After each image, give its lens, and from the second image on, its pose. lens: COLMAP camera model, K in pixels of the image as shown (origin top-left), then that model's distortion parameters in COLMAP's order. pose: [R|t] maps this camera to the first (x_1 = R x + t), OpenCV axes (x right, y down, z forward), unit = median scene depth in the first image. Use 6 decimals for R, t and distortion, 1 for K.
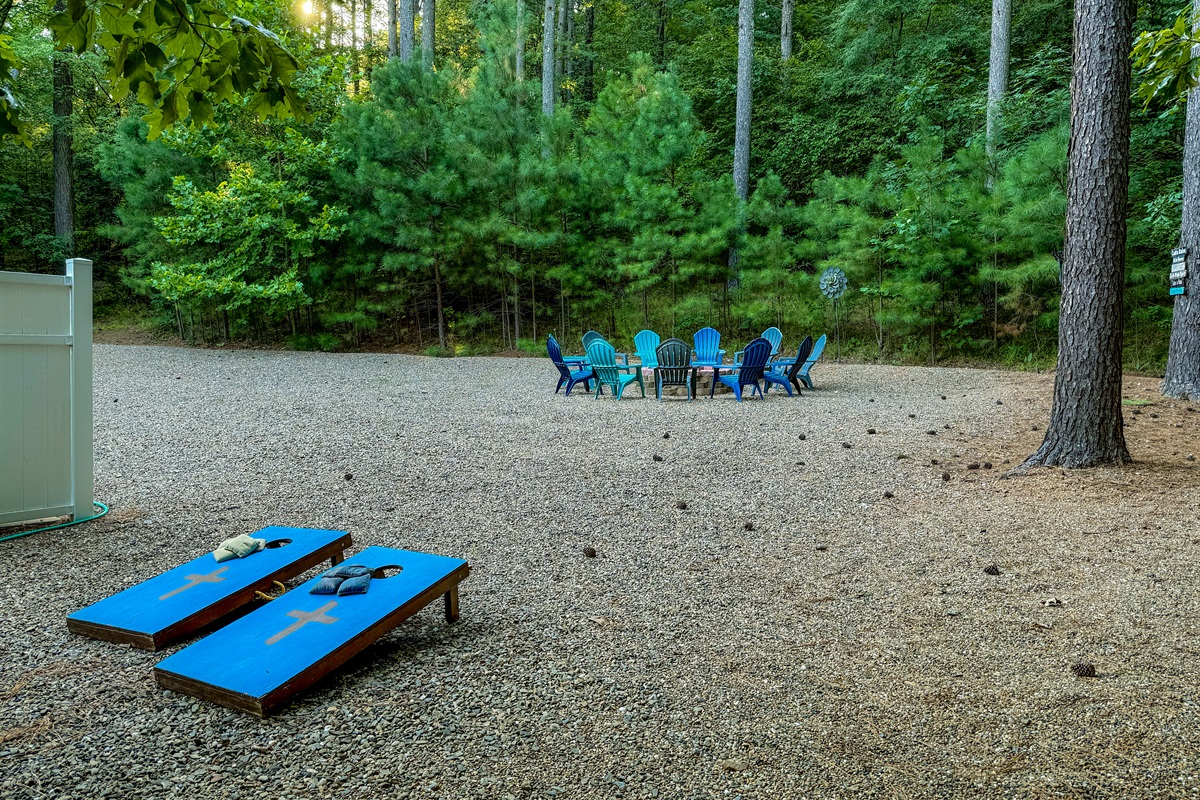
lens RADIAL K [[854.8, 0, 604.8], [0, 854.8, 415.4], [0, 0, 1]] dist [0.133216, -0.249707]
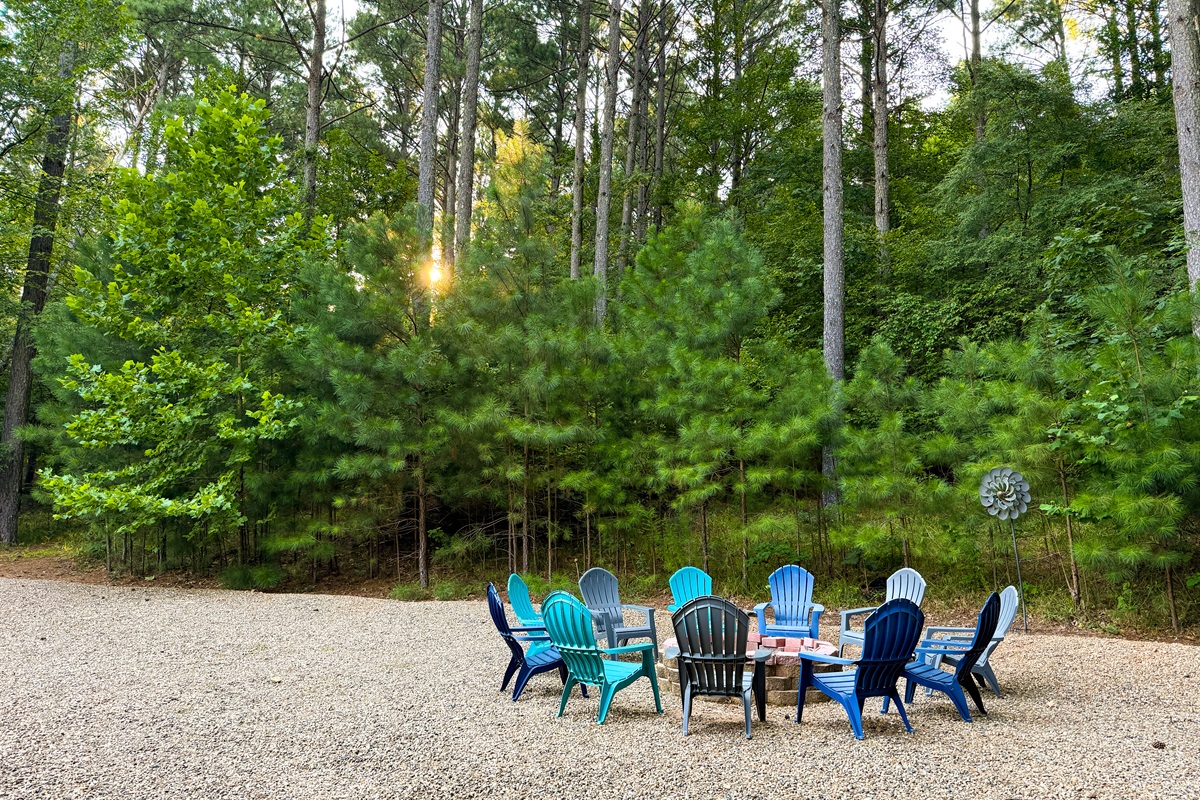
lens RADIAL K [[854.8, 0, 604.8], [0, 854.8, 415.4], [0, 0, 1]] dist [0.133216, -0.249707]
pose [[0.994190, -0.007005, -0.107413, 0.045886], [-0.020485, 0.967332, -0.252685, -0.040111], [0.105674, 0.253417, 0.961568, 0.311794]]
